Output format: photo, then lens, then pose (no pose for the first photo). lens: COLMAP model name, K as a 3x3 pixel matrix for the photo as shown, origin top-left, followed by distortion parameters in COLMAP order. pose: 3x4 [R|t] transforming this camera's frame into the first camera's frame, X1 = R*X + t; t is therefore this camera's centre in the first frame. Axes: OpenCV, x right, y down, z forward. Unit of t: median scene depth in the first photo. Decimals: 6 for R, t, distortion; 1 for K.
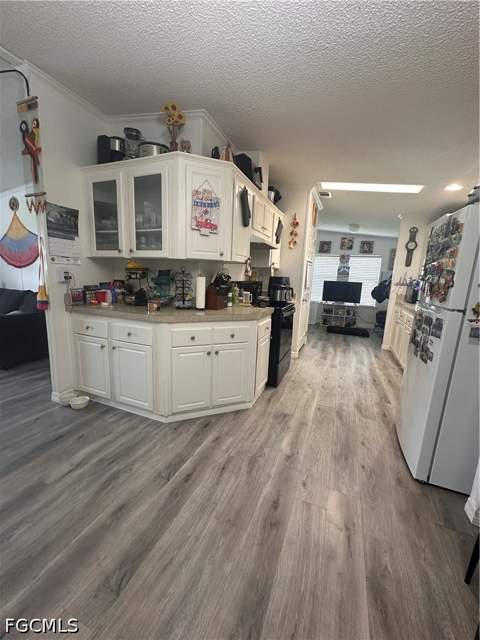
lens RADIAL K [[255.3, 0, 240.0], [0, 255.3, 320.0], [0, 0, 1]] dist [-0.000981, 0.000018]
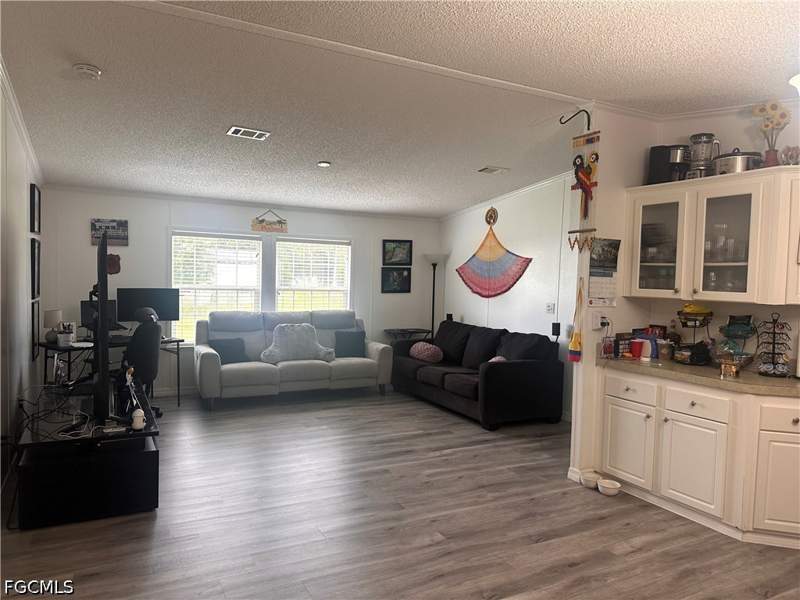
lens RADIAL K [[560.2, 0, 403.1], [0, 560.2, 302.4], [0, 0, 1]] dist [0.078907, -0.108092]
pose [[0.773928, 0.009981, -0.633195, -0.036017], [-0.105276, 0.987990, -0.113102, 0.034778], [0.624462, 0.154193, 0.765684, -0.749454]]
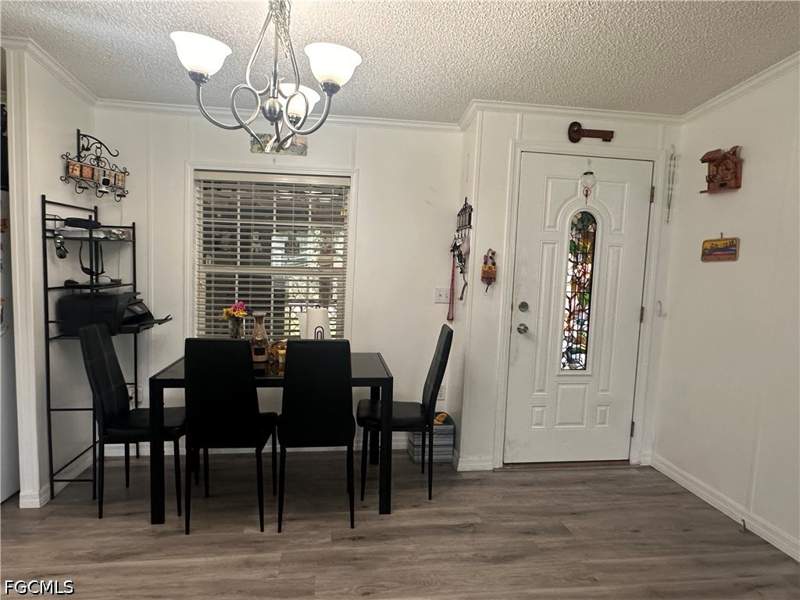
lens RADIAL K [[496.6, 0, 399.8], [0, 496.6, 304.3], [0, 0, 1]] dist [0.016710, -0.000038]
pose [[-0.502703, -0.154182, 0.850598, -0.767568], [0.087029, 0.969940, 0.227248, -0.166136], [-0.860067, 0.188265, -0.474174, 0.326417]]
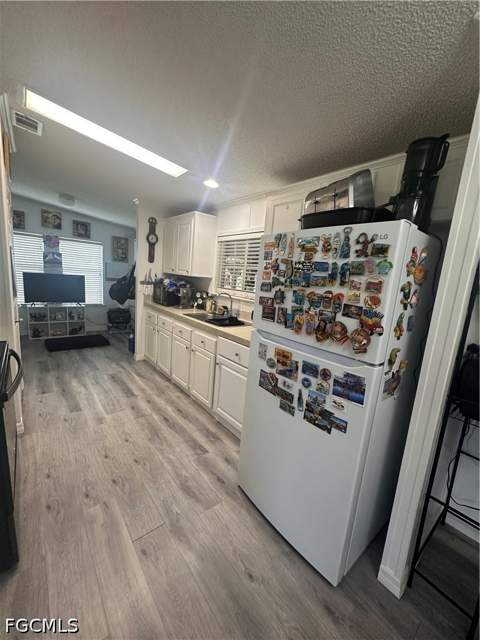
lens RADIAL K [[255.3, 0, 240.0], [0, 255.3, 320.0], [0, 0, 1]] dist [-0.000981, 0.000018]
pose [[0.474384, -0.155926, 0.866399, 0.025811], [0.098133, 0.987421, 0.123976, -0.175966], [-0.874831, 0.026210, 0.483718, 0.594079]]
